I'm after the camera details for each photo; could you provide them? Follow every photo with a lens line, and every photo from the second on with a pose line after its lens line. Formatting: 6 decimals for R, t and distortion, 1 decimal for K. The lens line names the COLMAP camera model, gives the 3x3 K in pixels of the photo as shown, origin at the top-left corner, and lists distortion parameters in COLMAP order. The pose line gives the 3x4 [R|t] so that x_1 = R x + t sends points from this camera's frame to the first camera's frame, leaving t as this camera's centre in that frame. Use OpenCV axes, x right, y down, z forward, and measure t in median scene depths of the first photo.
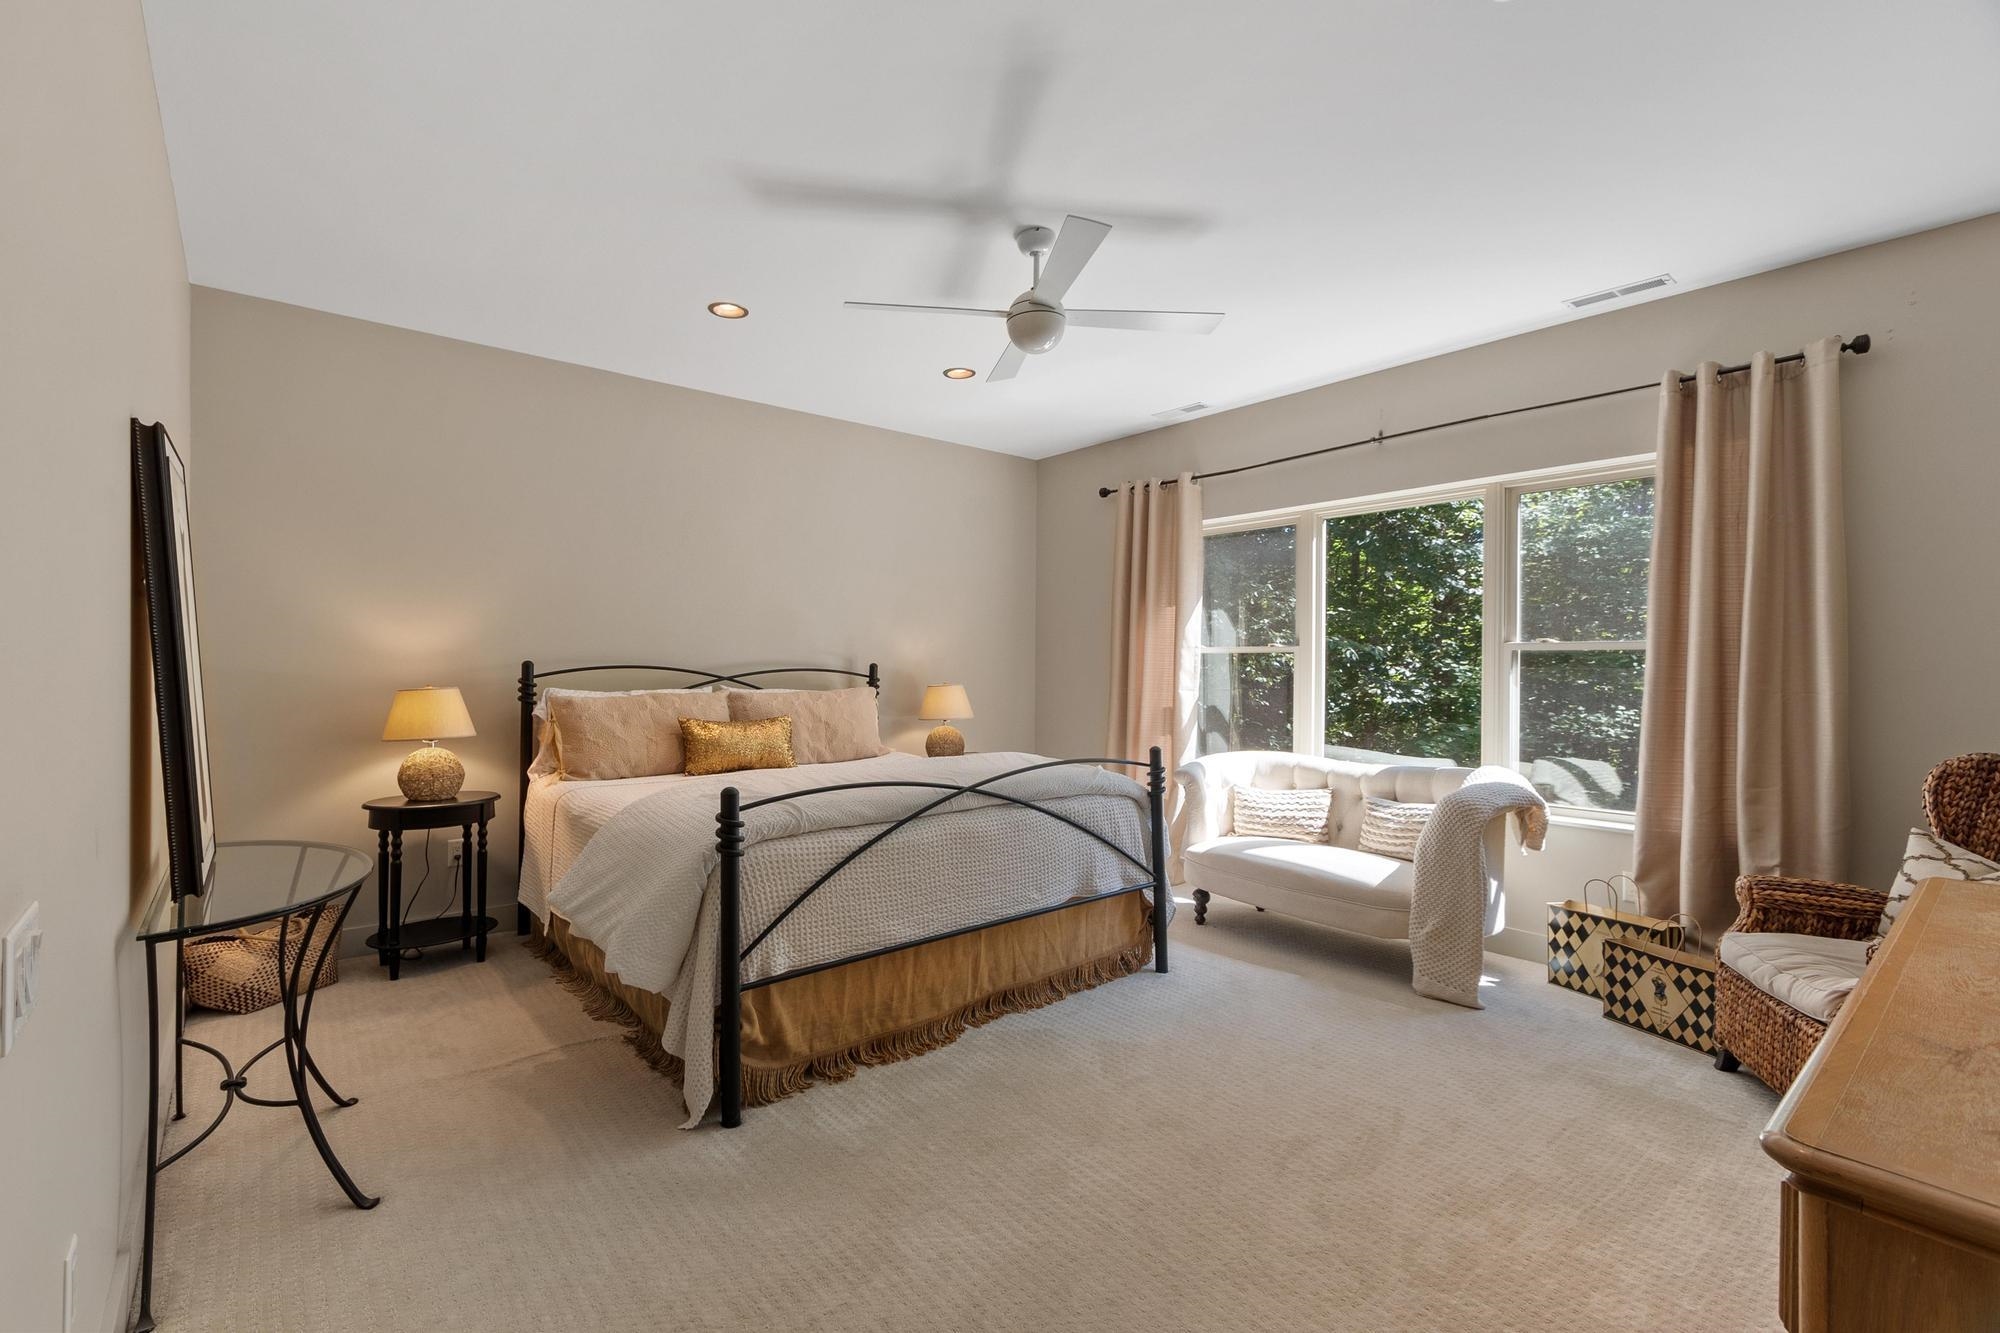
lens RADIAL K [[874.0, 0, 940.3], [0, 874.0, 662.1], [0, 0, 1]] dist [0.001482, -0.000948]
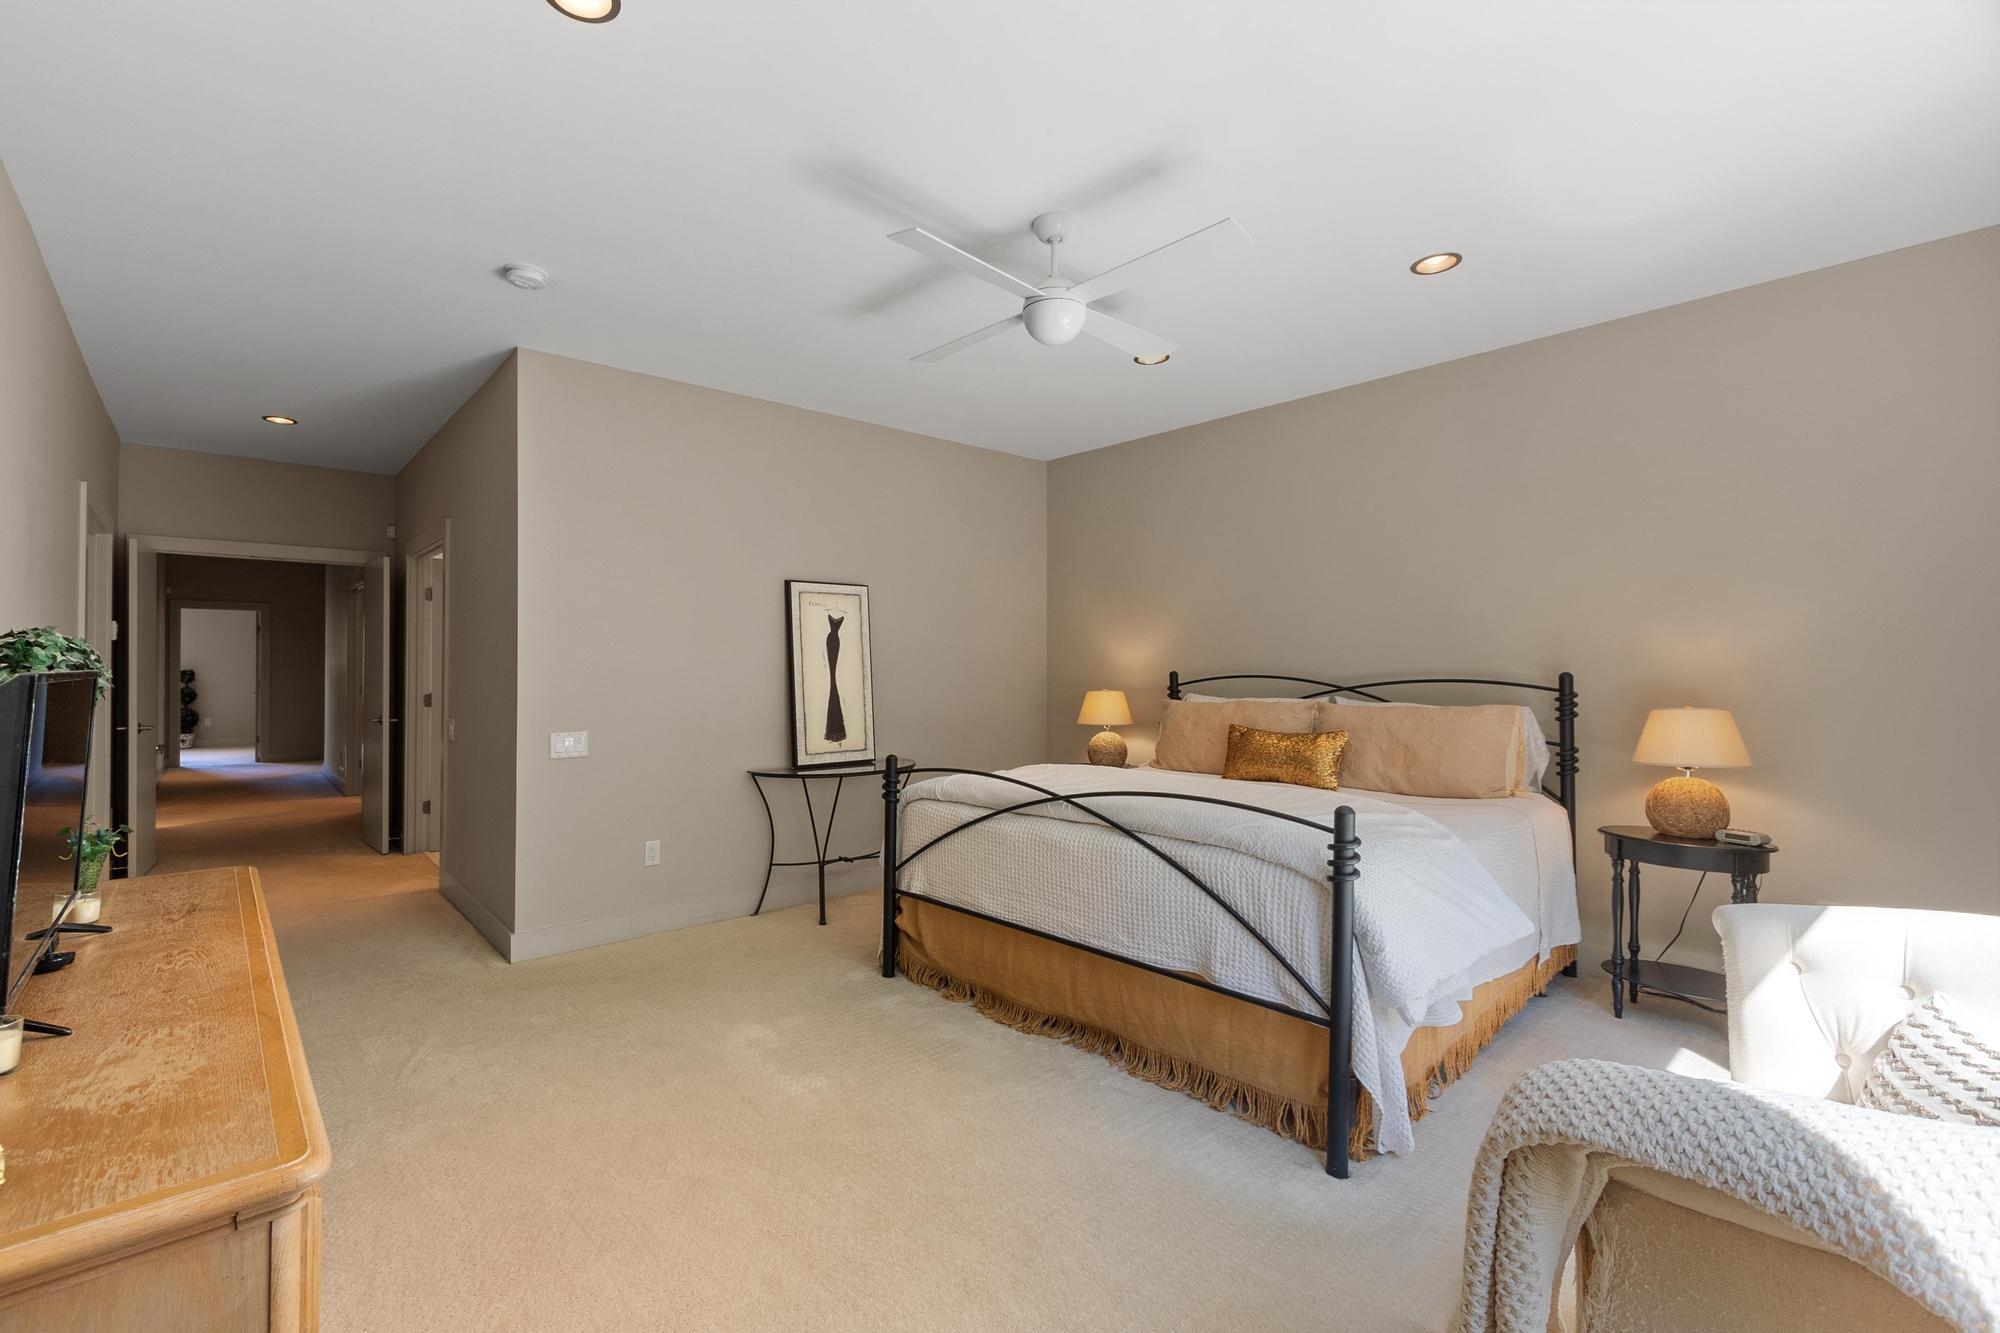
lens RADIAL K [[869.2, 0, 962.8], [0, 869.2, 667.3], [0, 0, 1]] dist [-0.001514, -0.001029]
pose [[0.037689, -0.010964, -0.999229, 0.928946], [0.002581, 0.999938, -0.010875, 0.006540], [0.999286, -0.002169, 0.037715, 0.778802]]
